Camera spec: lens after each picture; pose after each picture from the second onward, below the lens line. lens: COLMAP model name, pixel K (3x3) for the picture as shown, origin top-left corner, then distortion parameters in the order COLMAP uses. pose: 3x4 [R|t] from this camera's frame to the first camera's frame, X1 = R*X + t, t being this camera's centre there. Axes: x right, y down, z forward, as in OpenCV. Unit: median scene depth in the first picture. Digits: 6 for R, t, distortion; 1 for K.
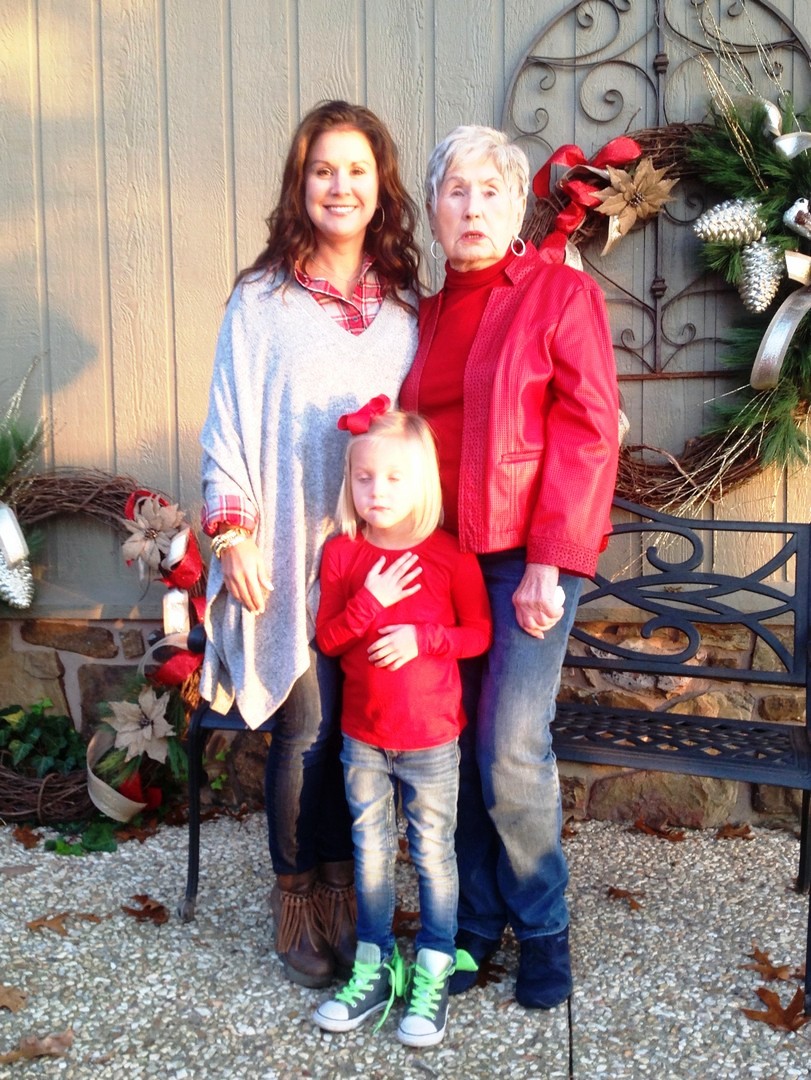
lens RADIAL K [[1102.8, 0, 405.5], [0, 1102.8, 540.0], [0, 0, 1]] dist [0.147626, -0.245709]
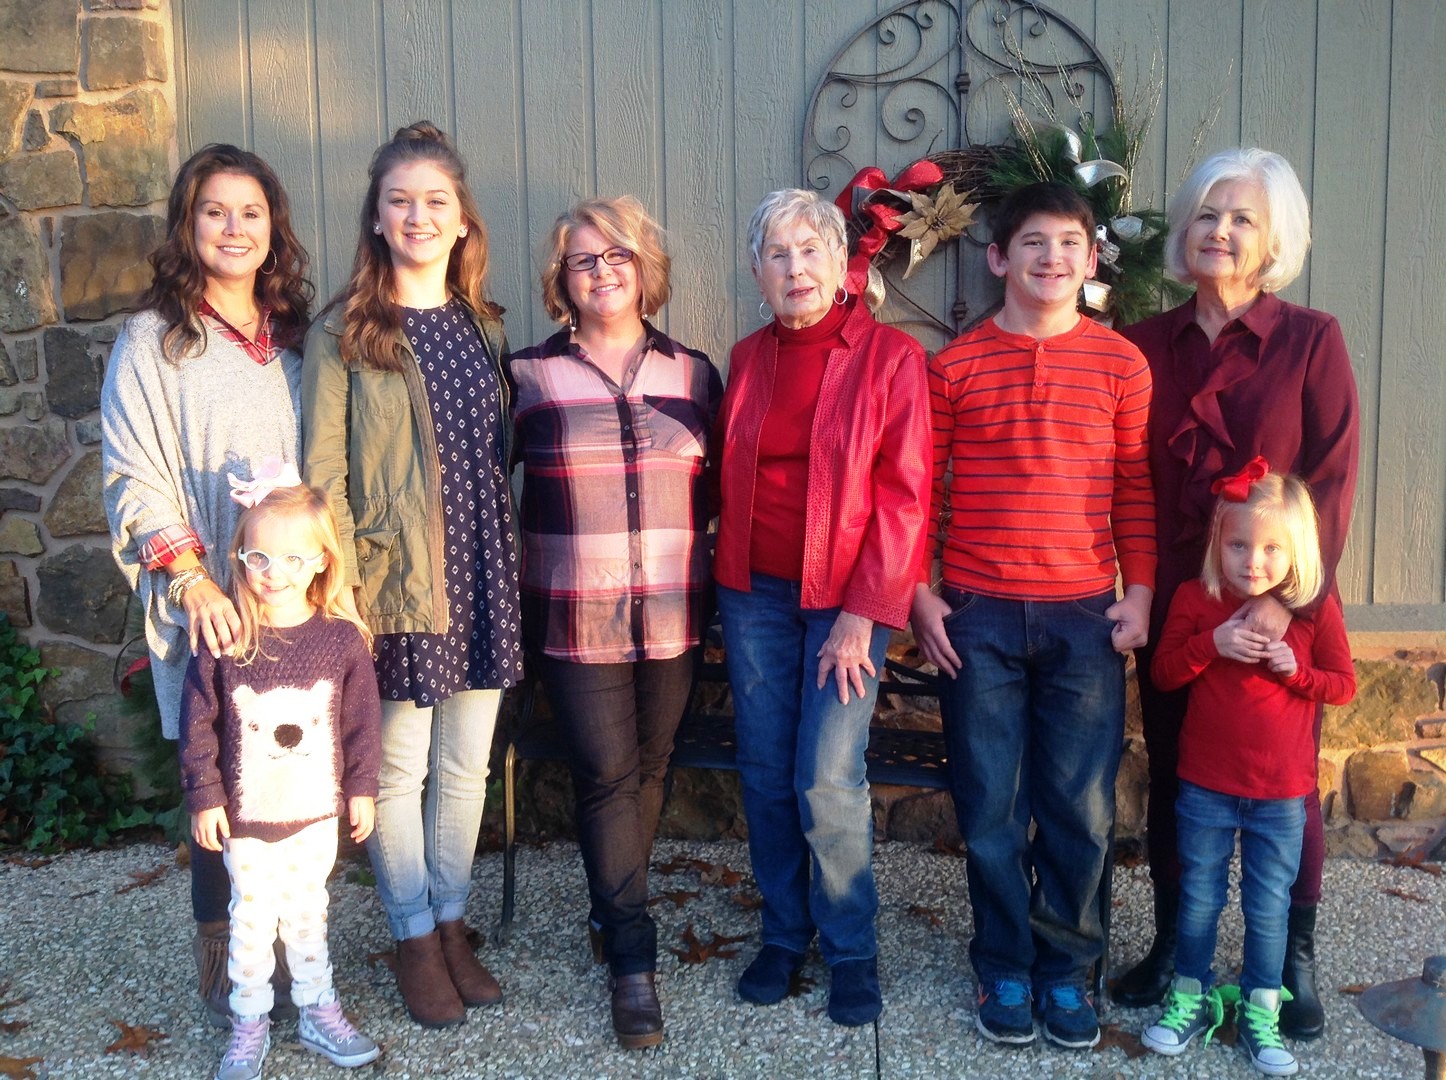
lens RADIAL K [[1476.5, 0, 714.8], [0, 1476.5, 548.8], [0, 0, 1]] dist [0.147626, -0.245709]
pose [[0.997867, -0.005943, 0.065015, -0.086753], [0.002986, 0.998961, 0.045480, -0.081856], [-0.065218, -0.045189, 0.996847, -0.349547]]
